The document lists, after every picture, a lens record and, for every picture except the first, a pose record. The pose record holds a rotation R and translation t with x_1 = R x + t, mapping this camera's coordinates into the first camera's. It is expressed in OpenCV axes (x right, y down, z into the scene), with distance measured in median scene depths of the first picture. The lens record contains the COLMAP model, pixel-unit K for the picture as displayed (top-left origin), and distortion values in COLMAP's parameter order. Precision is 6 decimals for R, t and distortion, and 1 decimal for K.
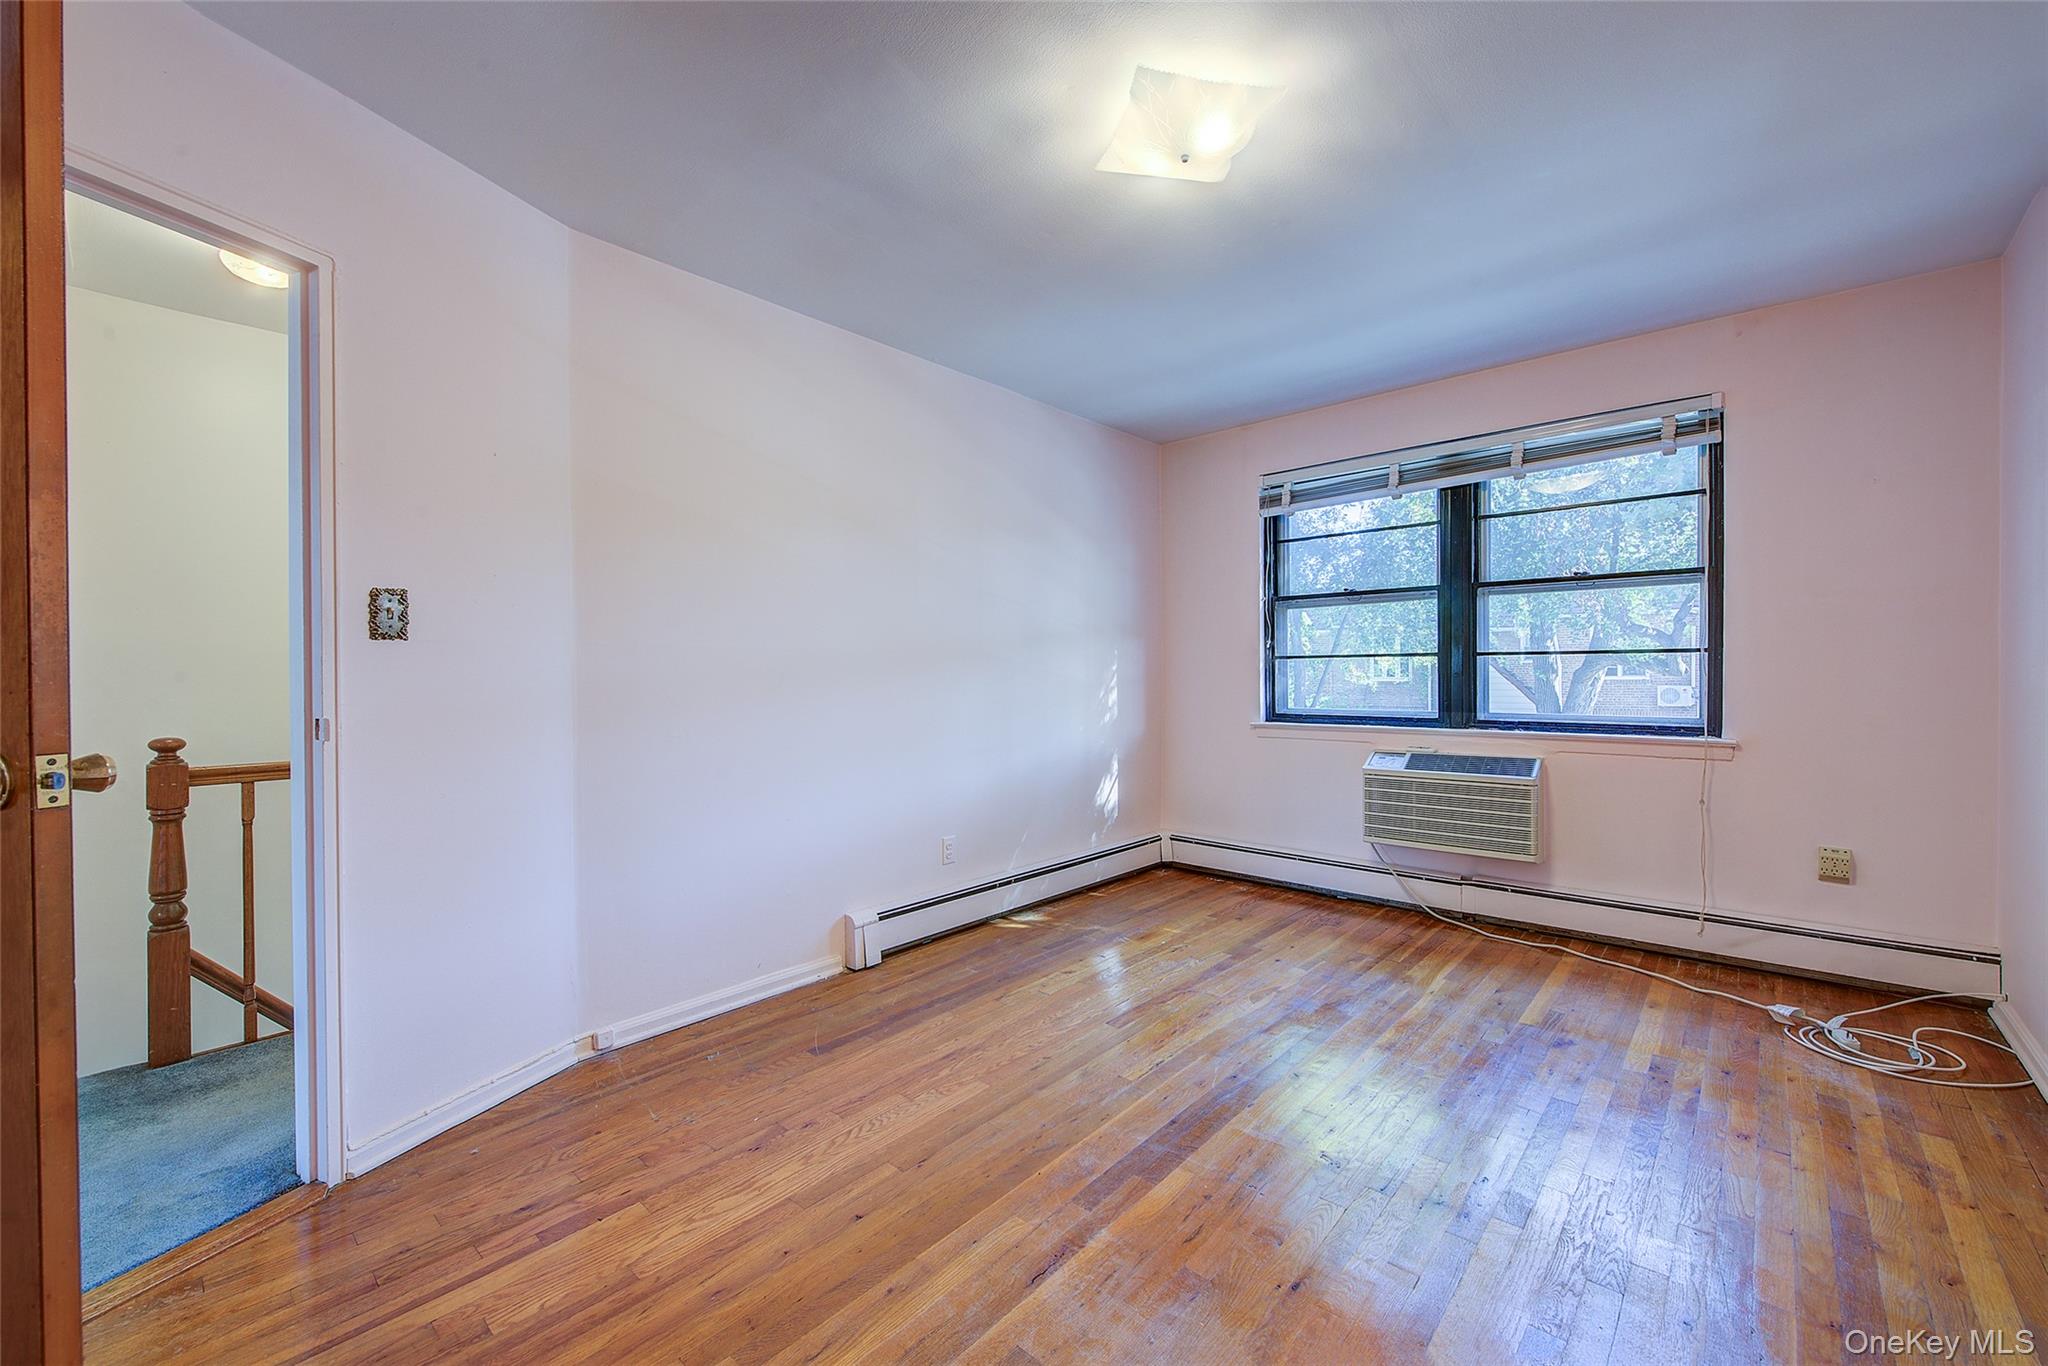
lens RADIAL K [[814.8, 0, 1029.8], [0, 814.8, 681.8], [0, 0, 1]] dist [0.003662, -0.003022]
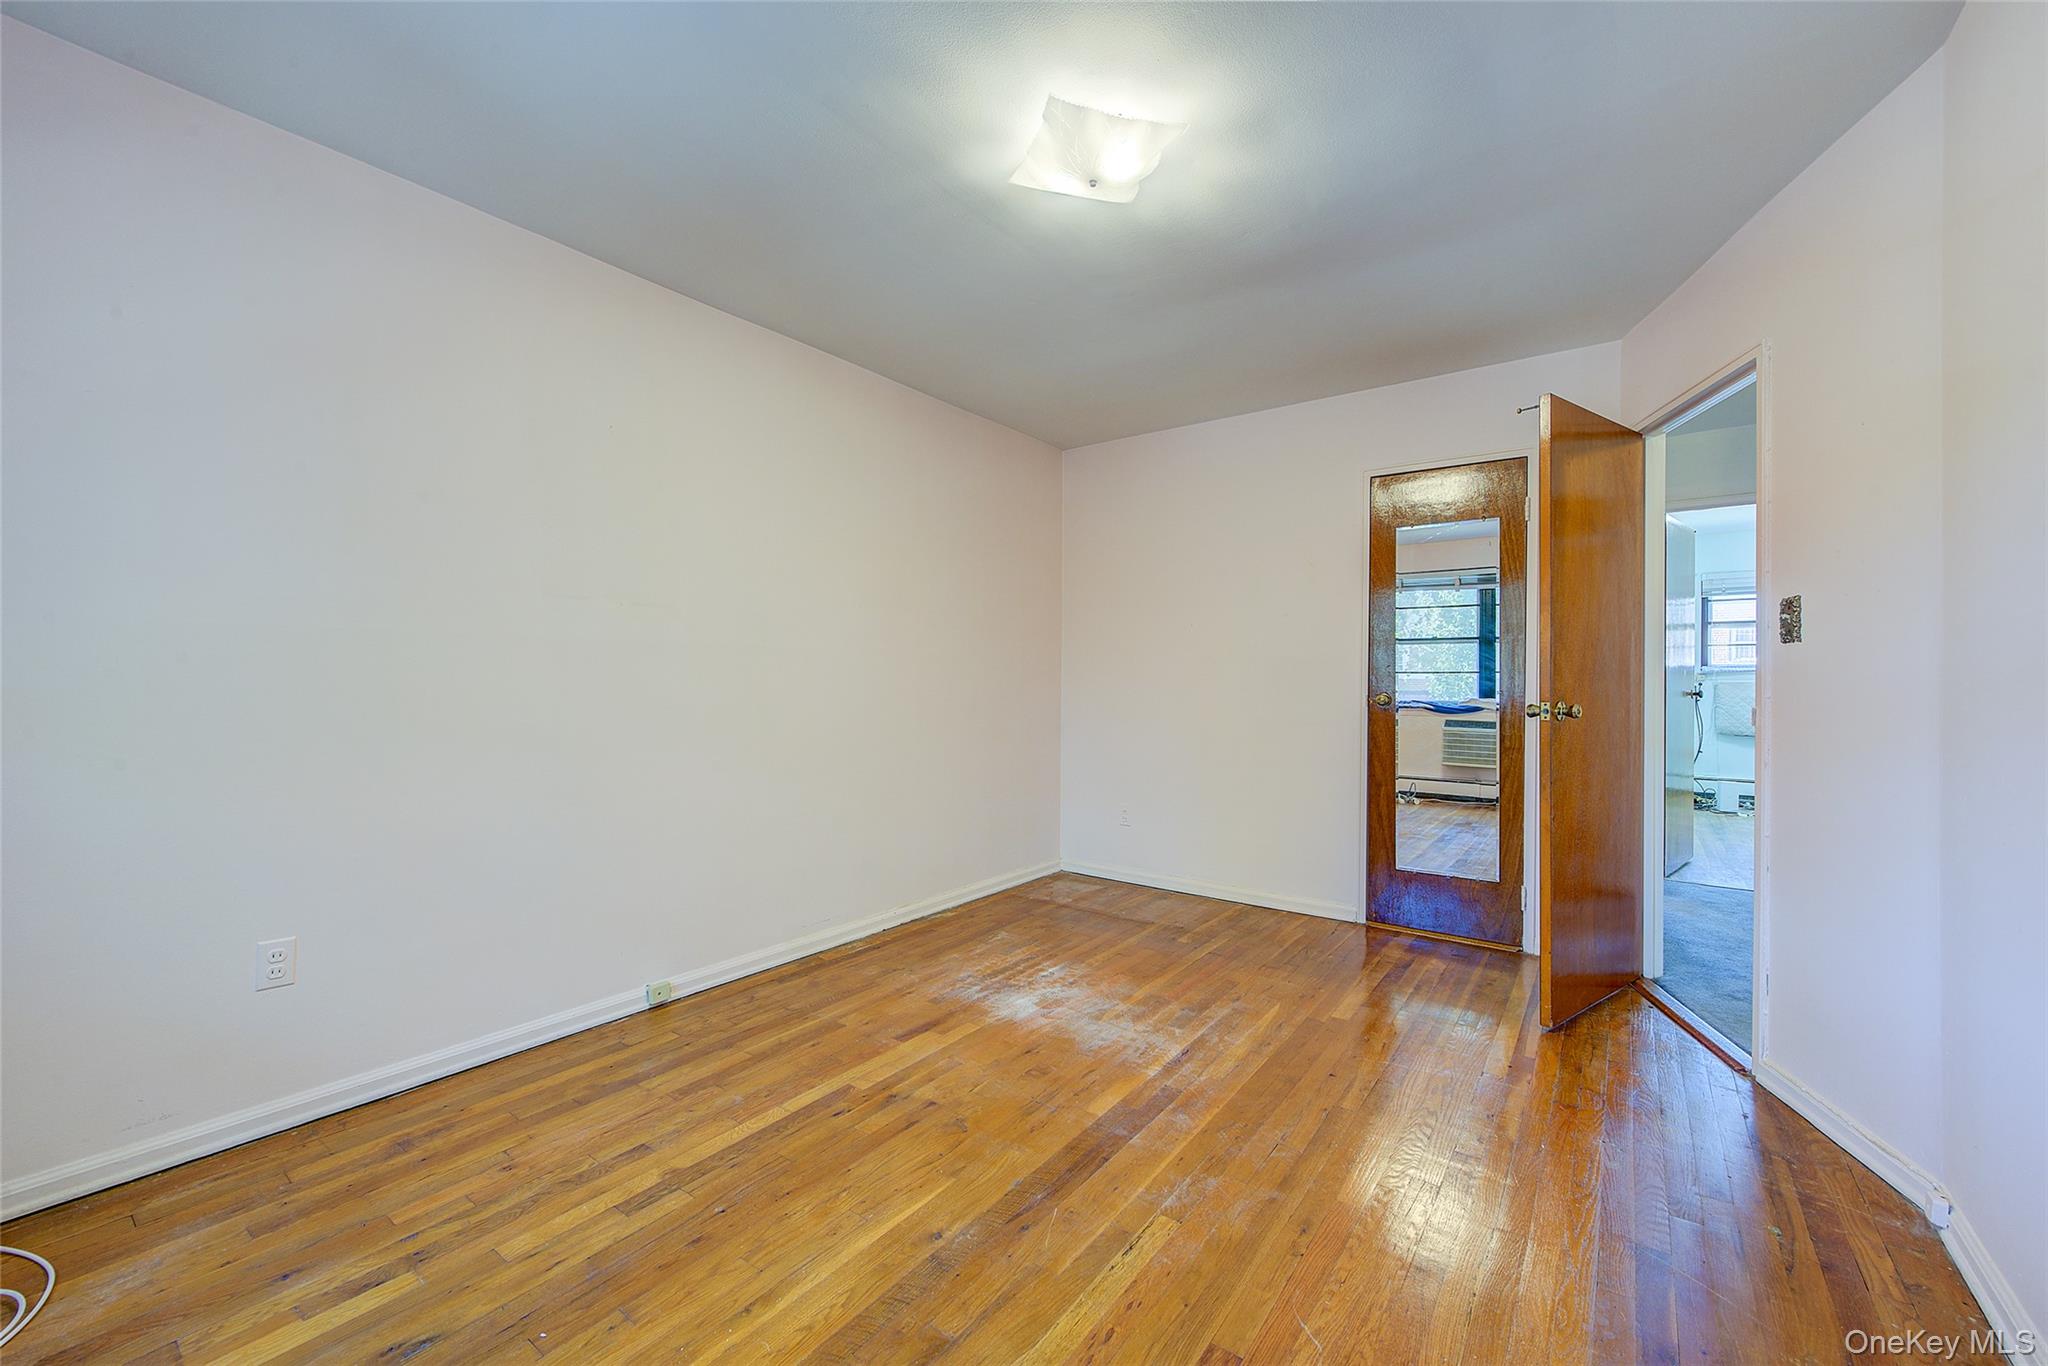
lens RADIAL K [[814.8, 0, 1029.8], [0, 814.8, 681.8], [0, 0, 1]] dist [0.003662, -0.003022]
pose [[-0.995237, 0.003229, -0.097430, 0.220581], [0.002002, 0.999917, 0.012690, -0.007903], [0.097463, 0.012435, -0.995161, 1.203402]]
